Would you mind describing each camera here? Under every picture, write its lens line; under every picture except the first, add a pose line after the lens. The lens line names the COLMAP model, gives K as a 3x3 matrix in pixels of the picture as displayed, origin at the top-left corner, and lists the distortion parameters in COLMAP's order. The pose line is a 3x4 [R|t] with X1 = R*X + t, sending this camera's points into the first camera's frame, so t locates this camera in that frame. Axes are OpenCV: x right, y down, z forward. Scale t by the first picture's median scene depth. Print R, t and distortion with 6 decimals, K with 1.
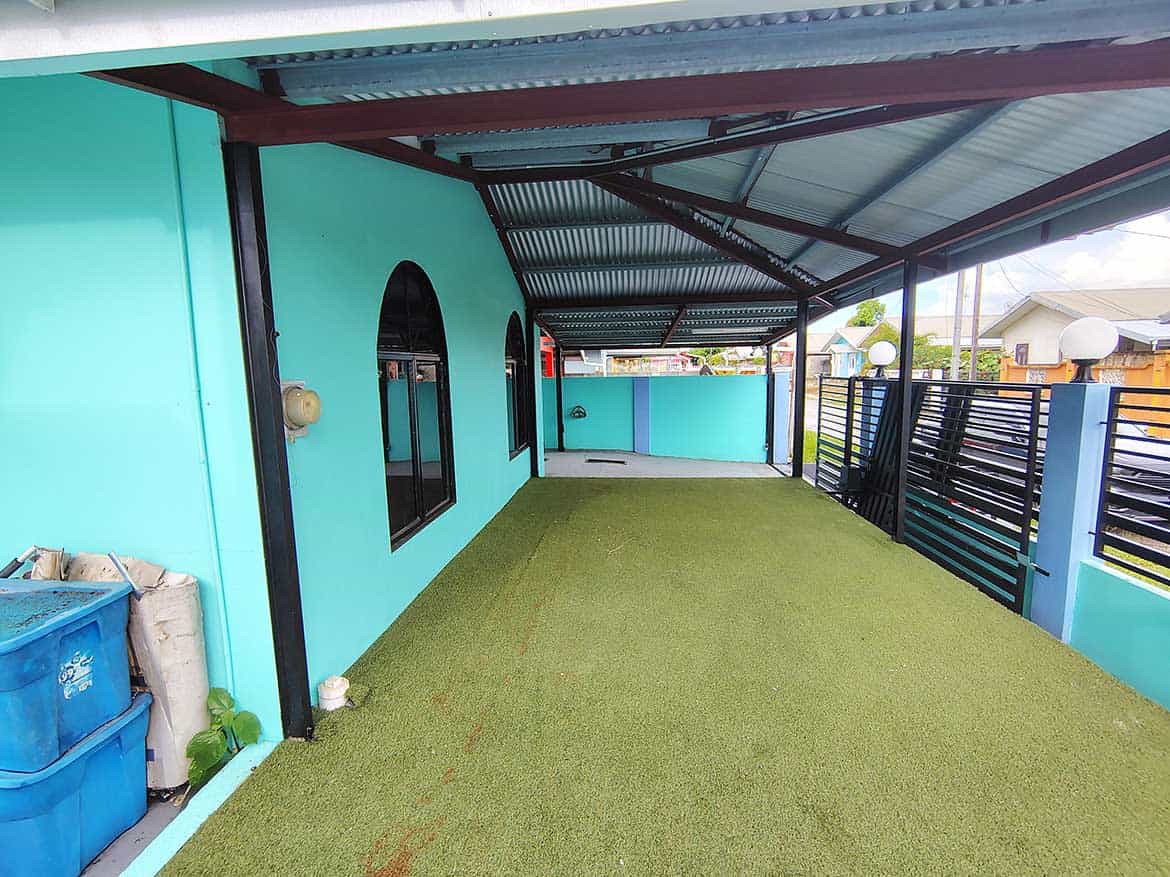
lens RADIAL K [[552.4, 0, 587.4], [0, 552.4, 444.2], [0, 0, 1]] dist [0.000666, 0.000241]
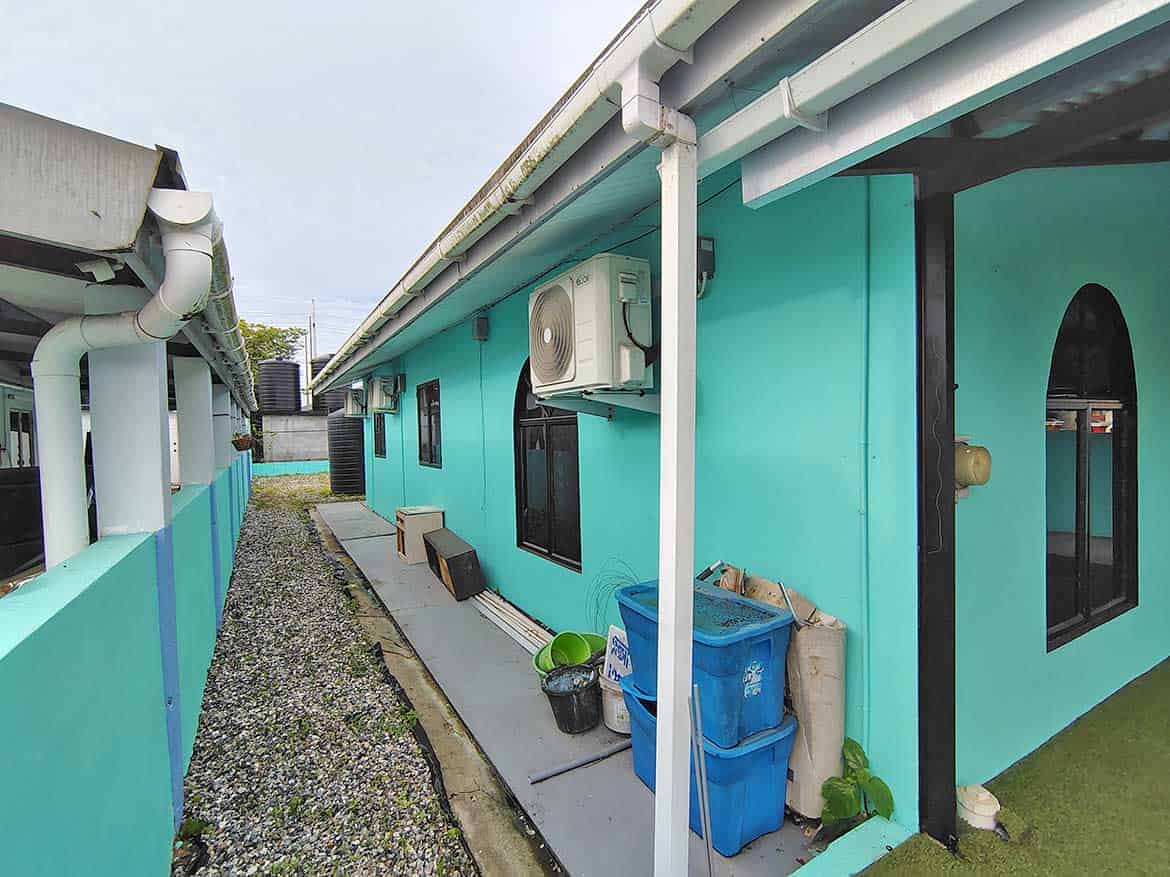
lens RADIAL K [[552.4, 0, 583.6], [0, 552.4, 444.9], [0, 0, 1]] dist [0.000666, 0.000241]
pose [[0.572655, 0.026448, -0.819370, -0.150889], [-0.099985, 0.994271, -0.037786, -0.004147], [0.813677, 0.103563, 0.572018, -0.025723]]
